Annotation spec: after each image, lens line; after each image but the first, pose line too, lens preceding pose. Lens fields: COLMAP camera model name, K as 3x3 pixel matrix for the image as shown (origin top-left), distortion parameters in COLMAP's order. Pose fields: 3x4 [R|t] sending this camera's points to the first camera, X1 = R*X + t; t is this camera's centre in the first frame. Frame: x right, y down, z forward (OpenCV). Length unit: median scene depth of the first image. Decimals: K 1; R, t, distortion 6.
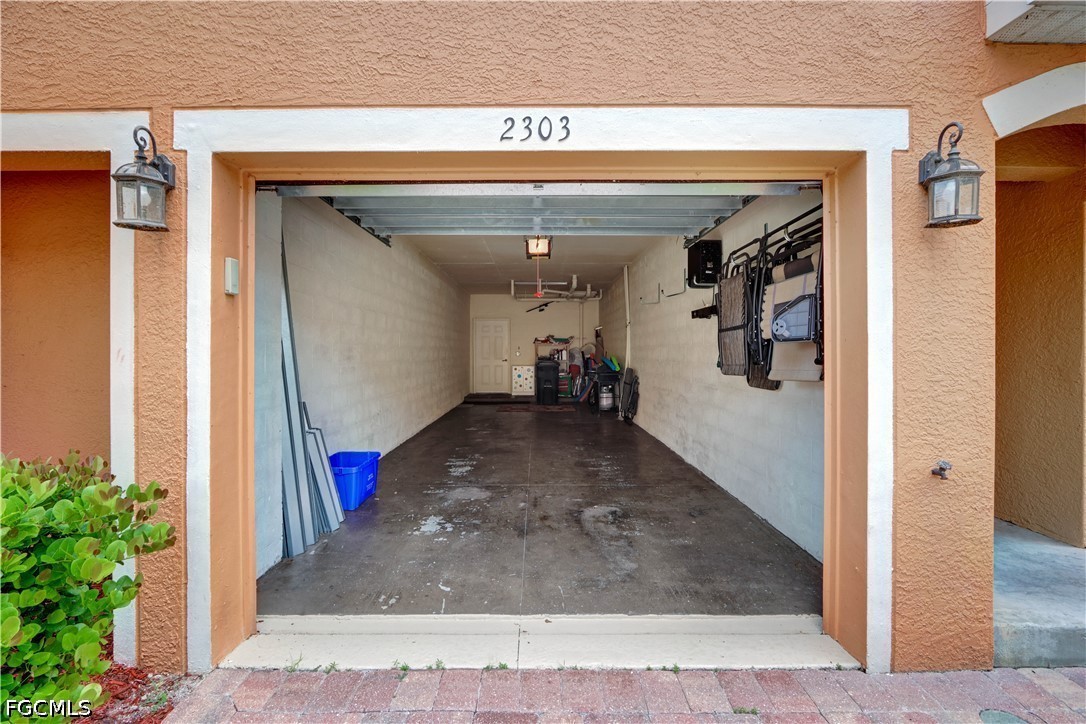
lens RADIAL K [[505.5, 0, 543.0], [0, 505.5, 358.1], [0, 0, 1]] dist [-0.016361, 0.002092]
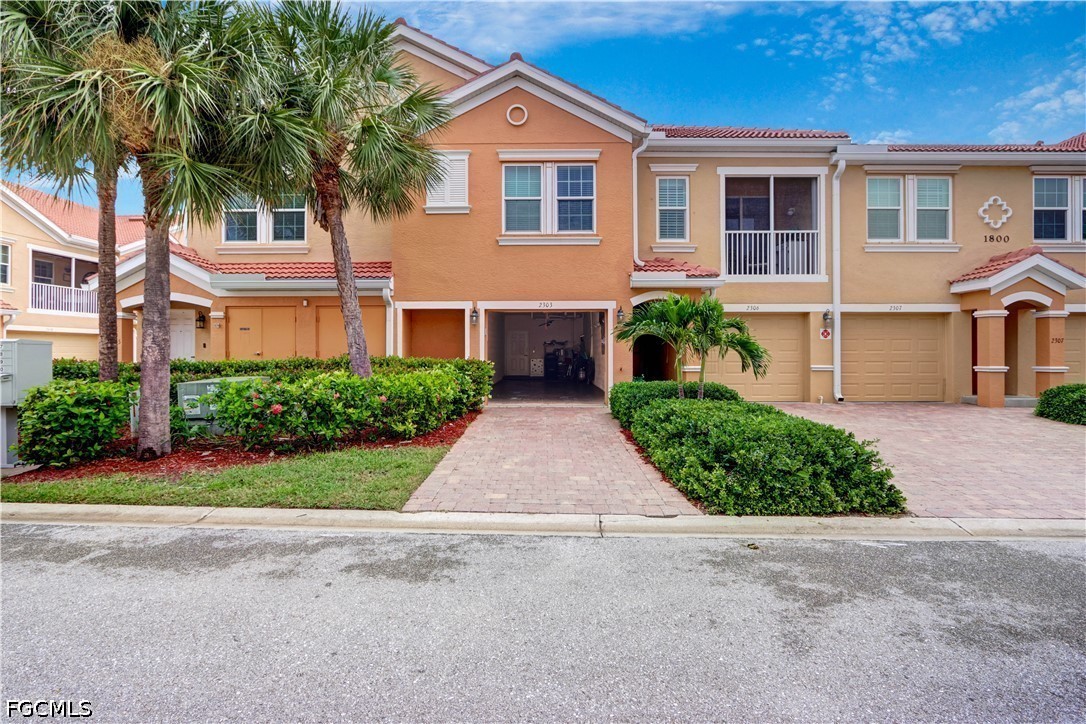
lens RADIAL K [[505.5, 0, 542.3], [0, 505.5, 359.5], [0, 0, 1]] dist [-0.016361, 0.002092]
pose [[0.999814, -0.000510, -0.019281, 0.010100], [0.000456, 0.999996, -0.002755, 0.023080], [0.019282, 0.002745, 0.999810, -0.667554]]
